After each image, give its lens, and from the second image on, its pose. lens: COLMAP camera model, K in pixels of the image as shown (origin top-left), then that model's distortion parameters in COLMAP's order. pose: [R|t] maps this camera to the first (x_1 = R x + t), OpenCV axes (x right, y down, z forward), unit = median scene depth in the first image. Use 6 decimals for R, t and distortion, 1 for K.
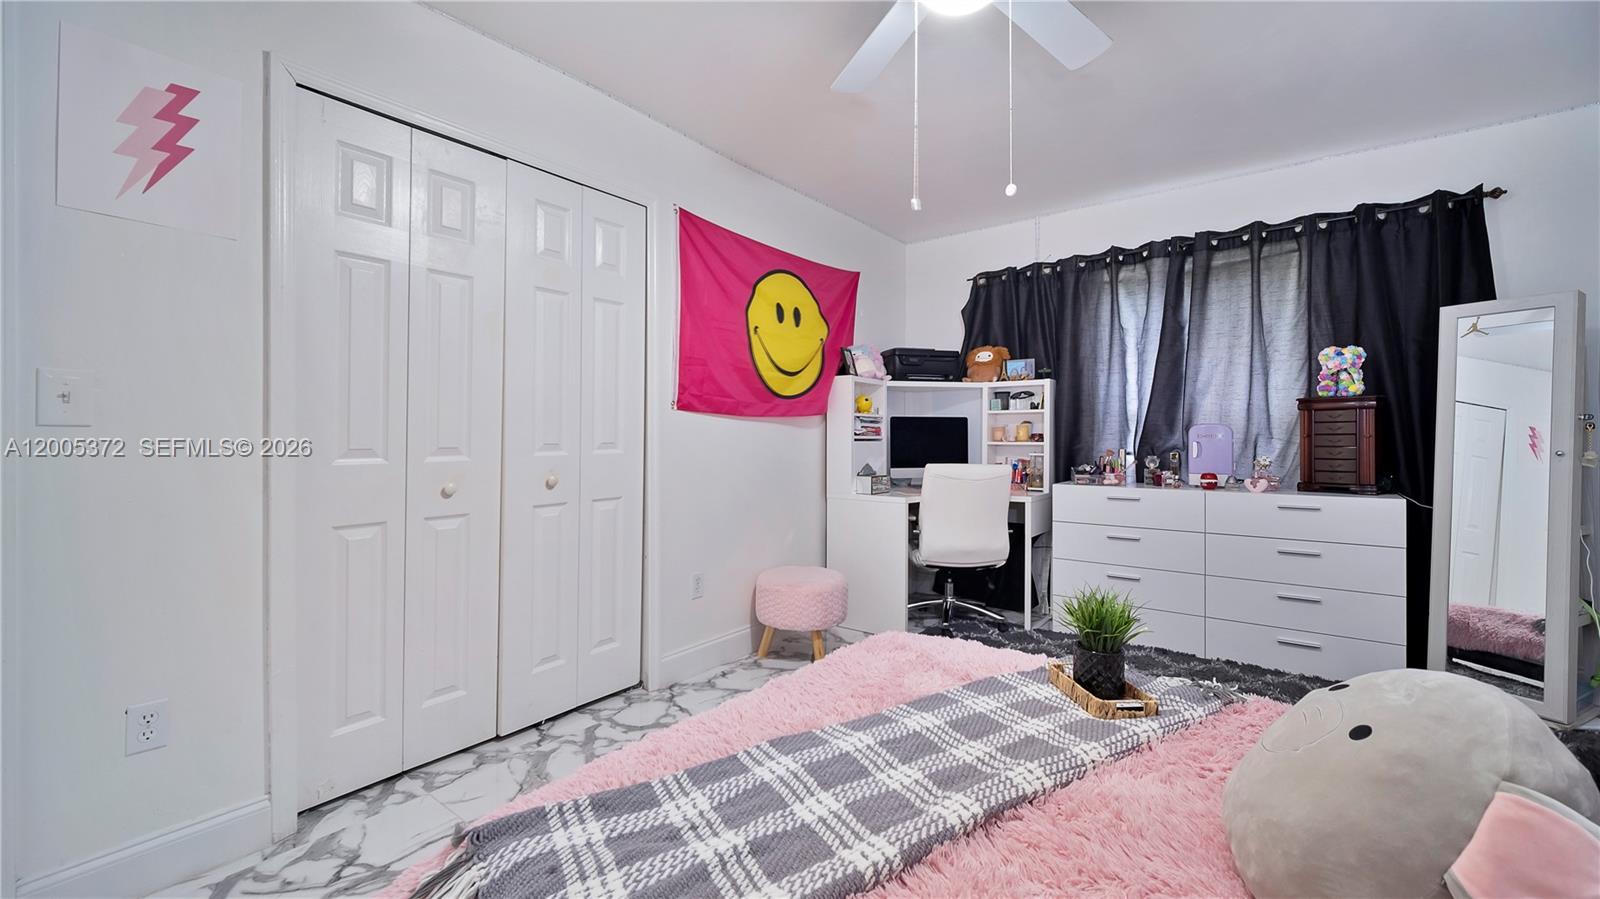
lens RADIAL K [[642.1, 0, 796.3], [0, 642.1, 437.5], [0, 0, 1]] dist [-0.002010, -0.000216]
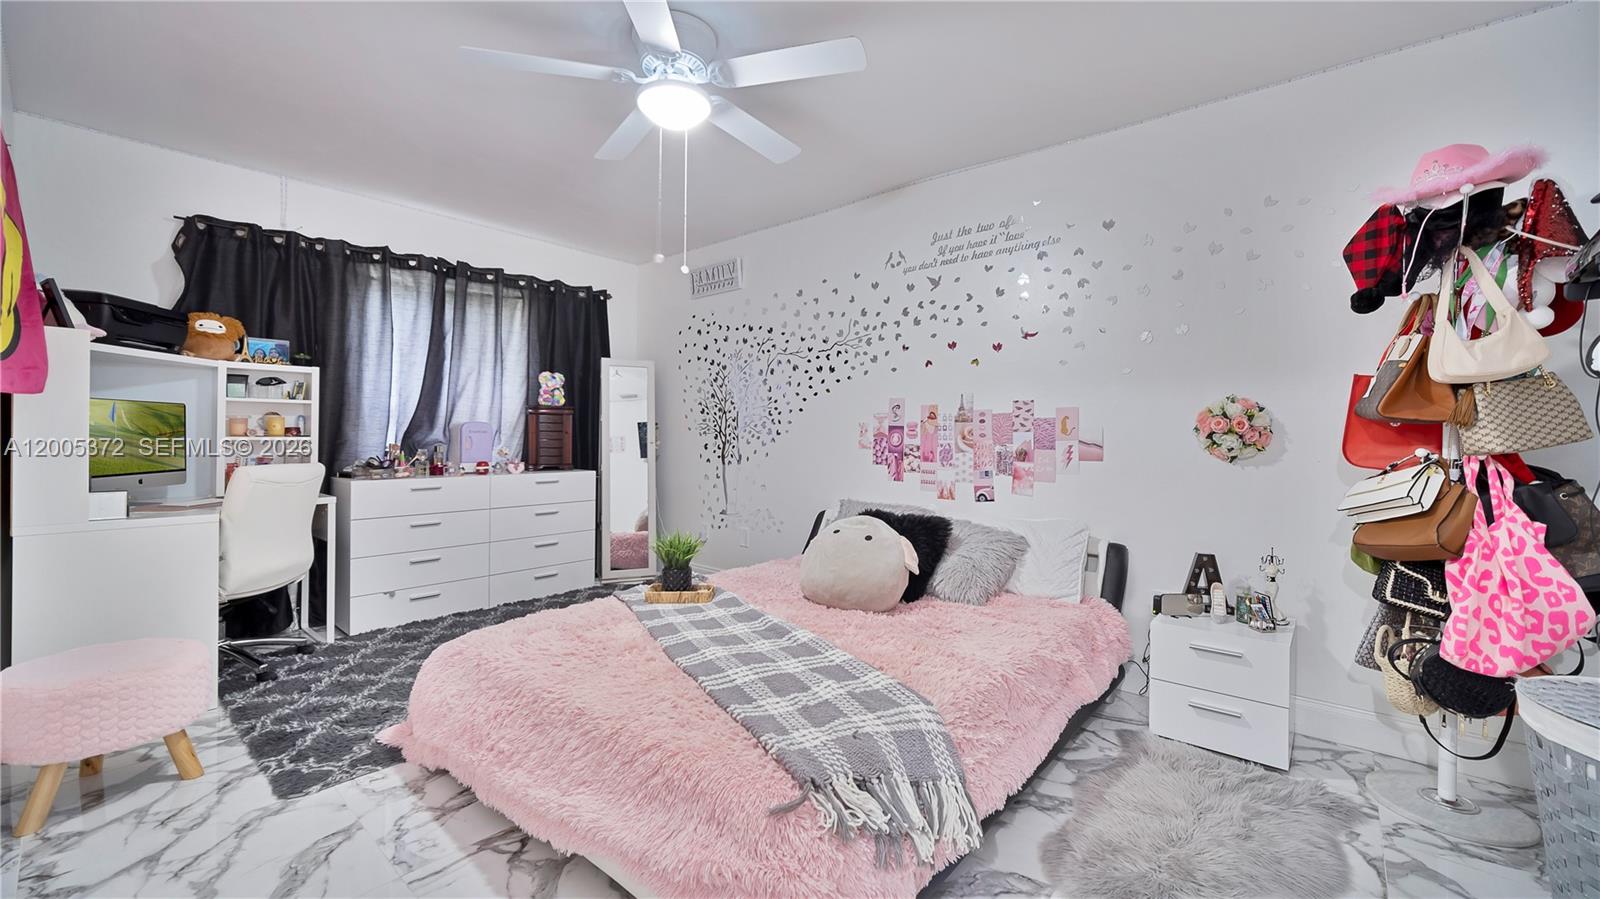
lens RADIAL K [[642.1, 0, 796.3], [0, 642.1, 437.5], [0, 0, 1]] dist [-0.002010, -0.000216]
pose [[0.050283, -0.005624, 0.998719, -0.546112], [-0.008561, 0.999945, 0.006062, -0.003471], [-0.998698, -0.008855, 0.050232, 0.314554]]
